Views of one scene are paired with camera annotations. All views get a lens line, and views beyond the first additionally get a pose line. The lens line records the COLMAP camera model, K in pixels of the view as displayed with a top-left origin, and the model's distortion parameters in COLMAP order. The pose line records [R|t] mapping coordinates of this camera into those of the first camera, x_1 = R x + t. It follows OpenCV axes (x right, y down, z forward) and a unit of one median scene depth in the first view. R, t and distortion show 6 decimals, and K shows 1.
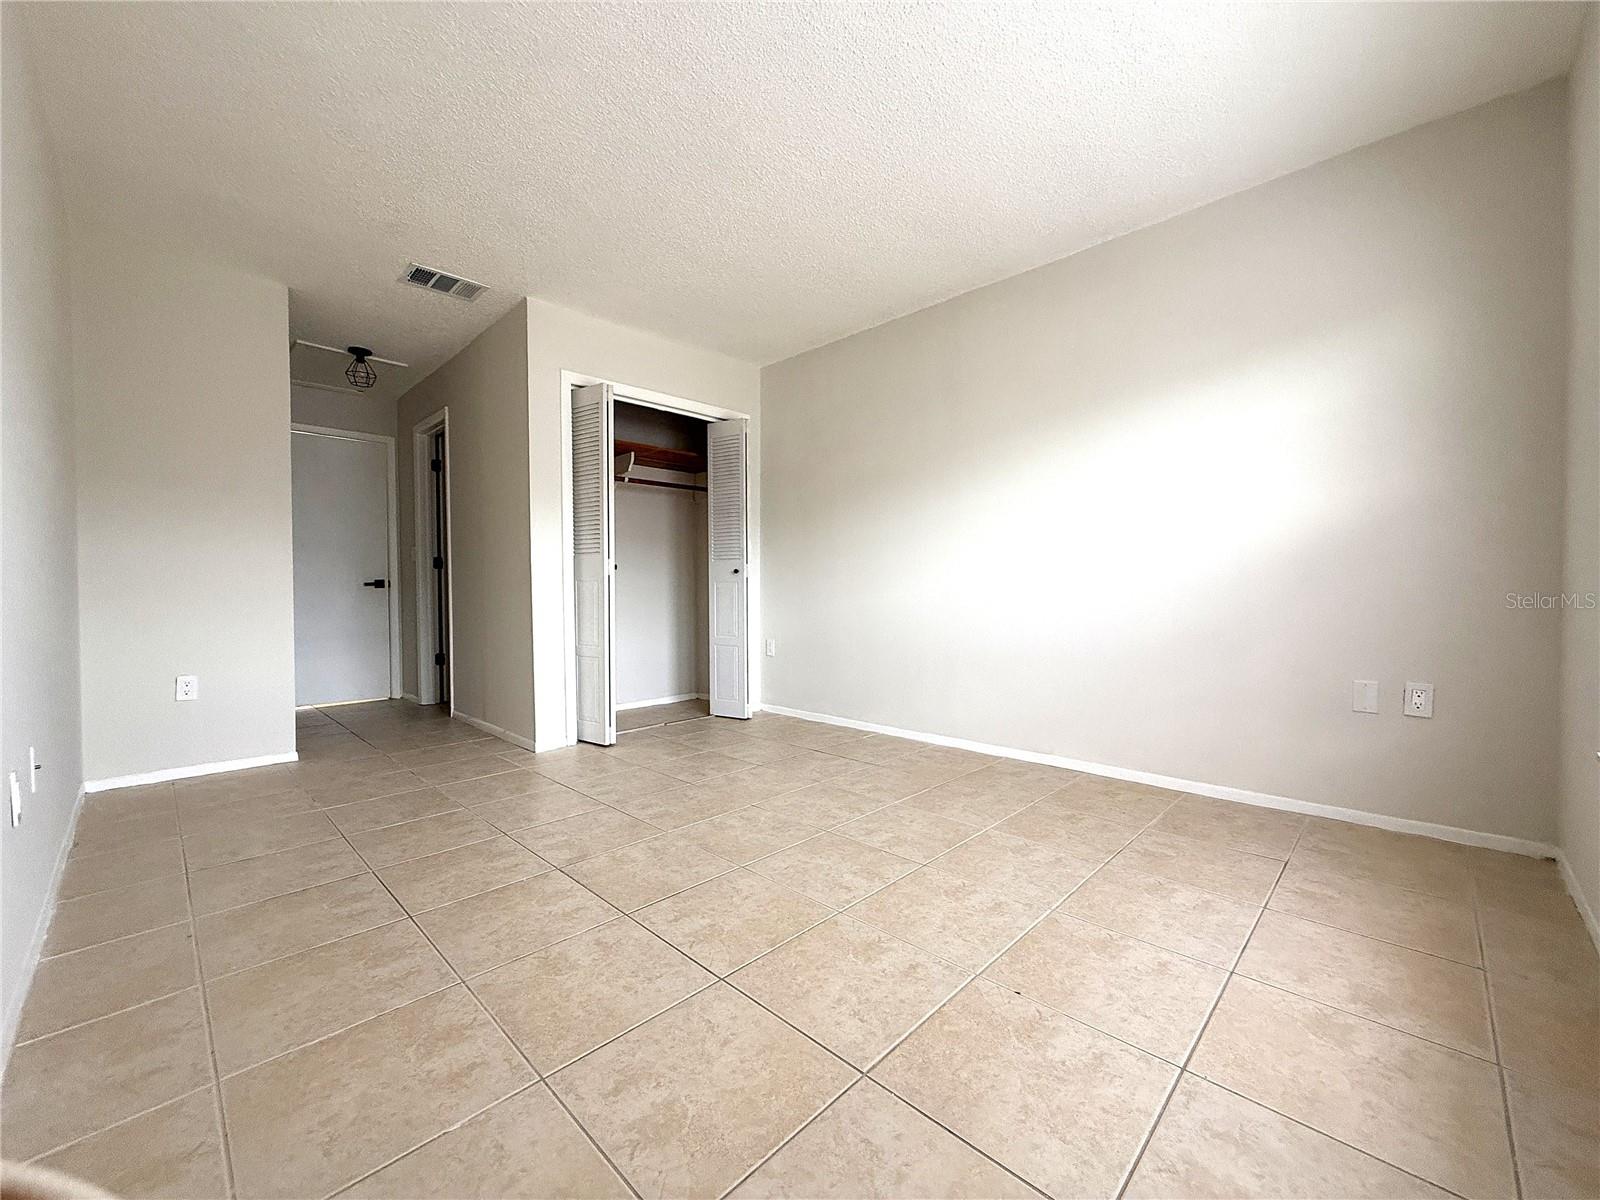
lens RADIAL K [[641.0, 0, 797.8], [0, 641.0, 600.0], [0, 0, 1]] dist [0.001231, -0.000050]
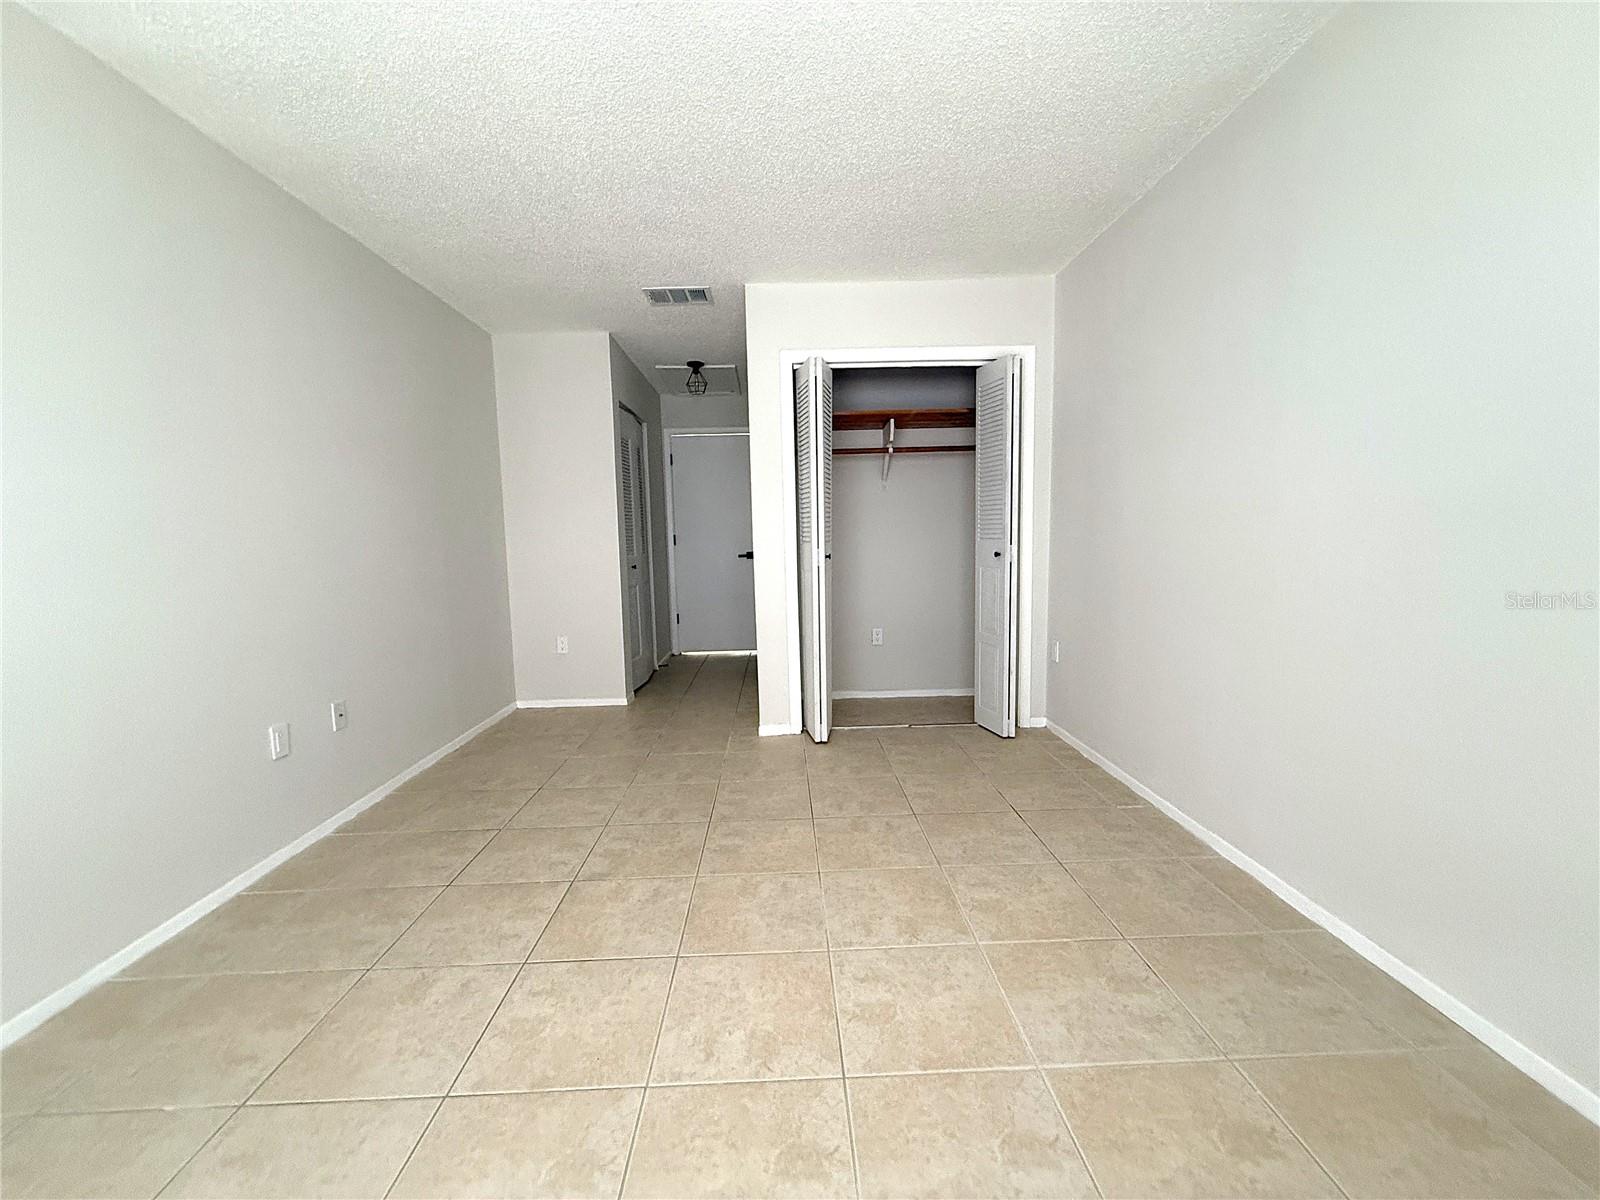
lens RADIAL K [[641.0, 0, 796.9], [0, 641.0, 597.6], [0, 0, 1]] dist [0.001231, -0.000050]
pose [[0.717832, 0.057106, -0.693870, 0.406395], [0.008851, 0.995801, 0.091113, -0.094286], [0.696160, -0.071545, 0.714313, 0.366030]]
